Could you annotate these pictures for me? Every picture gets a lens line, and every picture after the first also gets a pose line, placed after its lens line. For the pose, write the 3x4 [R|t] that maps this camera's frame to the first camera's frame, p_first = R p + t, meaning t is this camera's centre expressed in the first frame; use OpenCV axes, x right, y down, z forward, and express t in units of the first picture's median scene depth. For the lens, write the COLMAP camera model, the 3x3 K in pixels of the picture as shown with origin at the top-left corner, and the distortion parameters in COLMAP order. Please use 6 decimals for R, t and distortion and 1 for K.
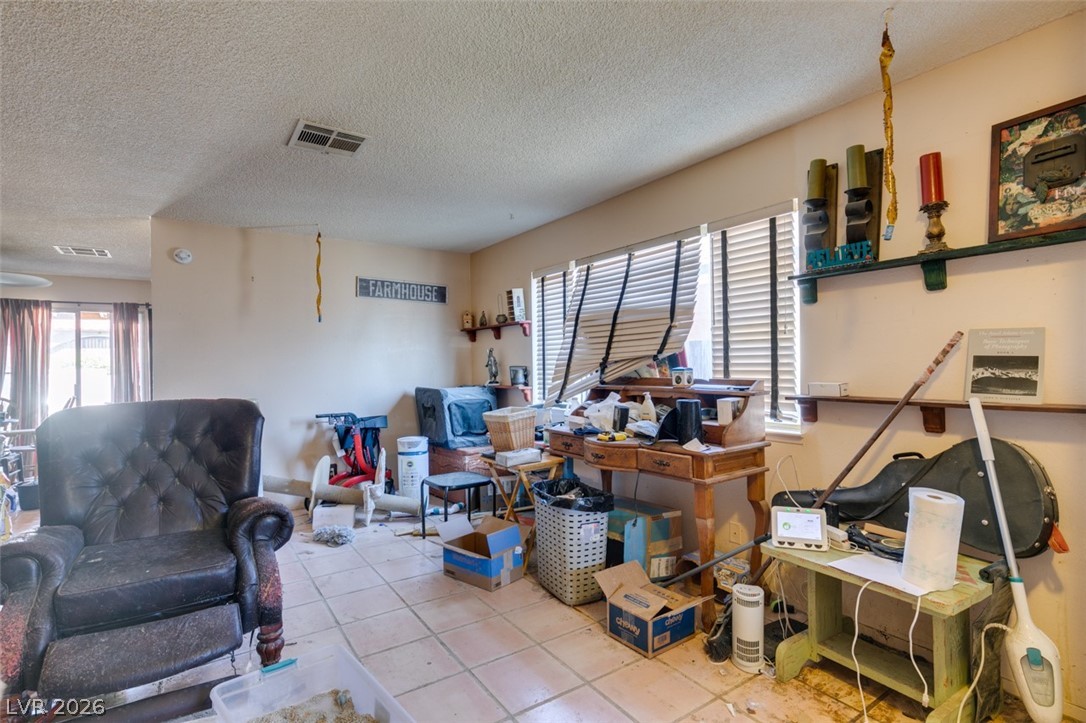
lens RADIAL K [[522.6, 0, 540.3], [0, 522.6, 361.4], [0, 0, 1]] dist [-0.001884, -0.000498]
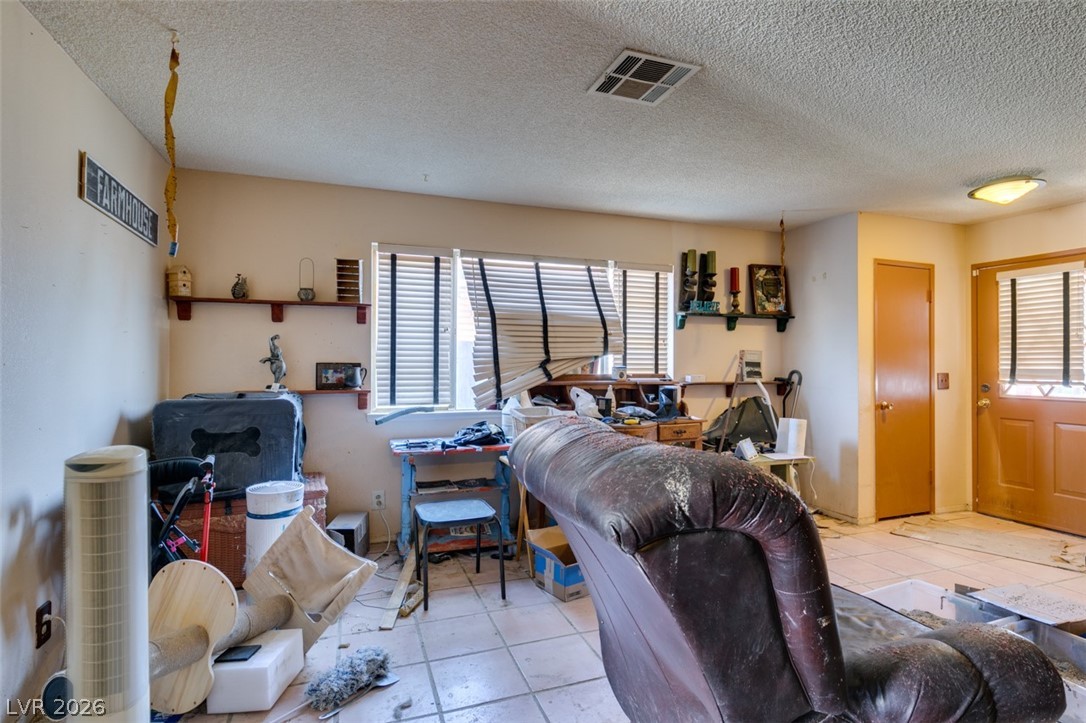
lens RADIAL K [[538.9, 0, 540.6], [0, 538.9, 355.4], [0, 0, 1]] dist [0.000511, -0.000491]
pose [[0.251686, 0.024838, 0.967490, -1.169837], [-0.014378, 0.999656, -0.021923, 0.018514], [-0.967702, -0.008393, 0.251957, 0.889243]]
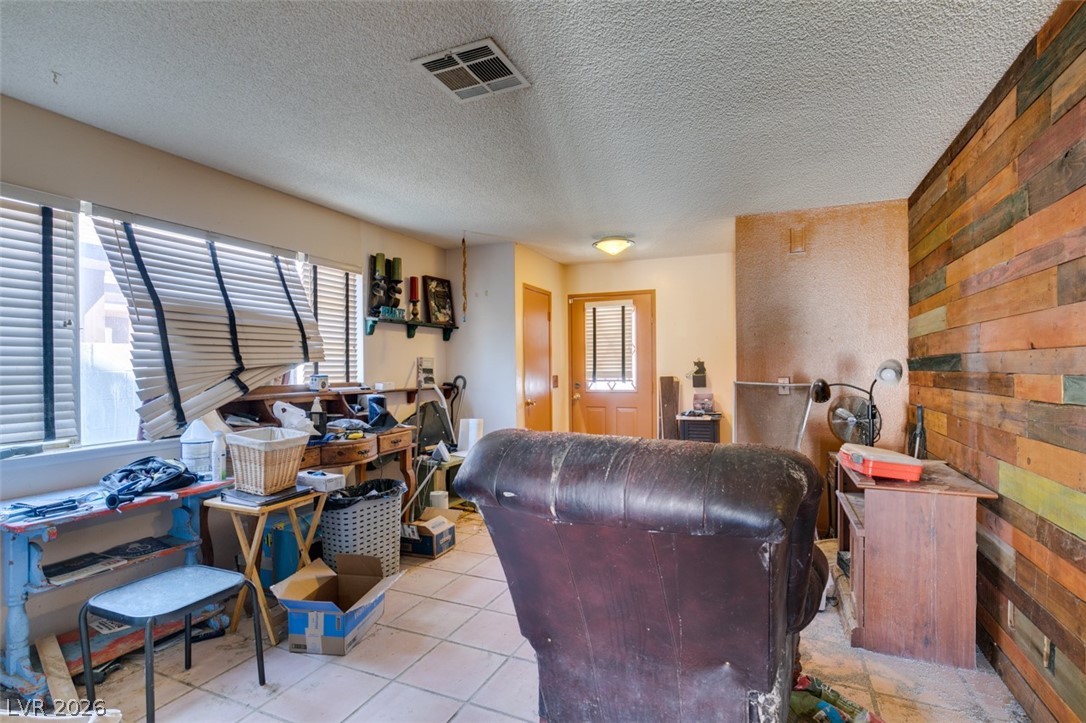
lens RADIAL K [[527.4, 0, 544.5], [0, 527.4, 368.8], [0, 0, 1]] dist [-0.003688, 0.000696]
pose [[-0.525847, 0.015008, 0.850447, -1.052510], [0.008347, 0.999887, -0.012484, 0.018482], [-0.850538, 0.000534, -0.525913, 1.251242]]
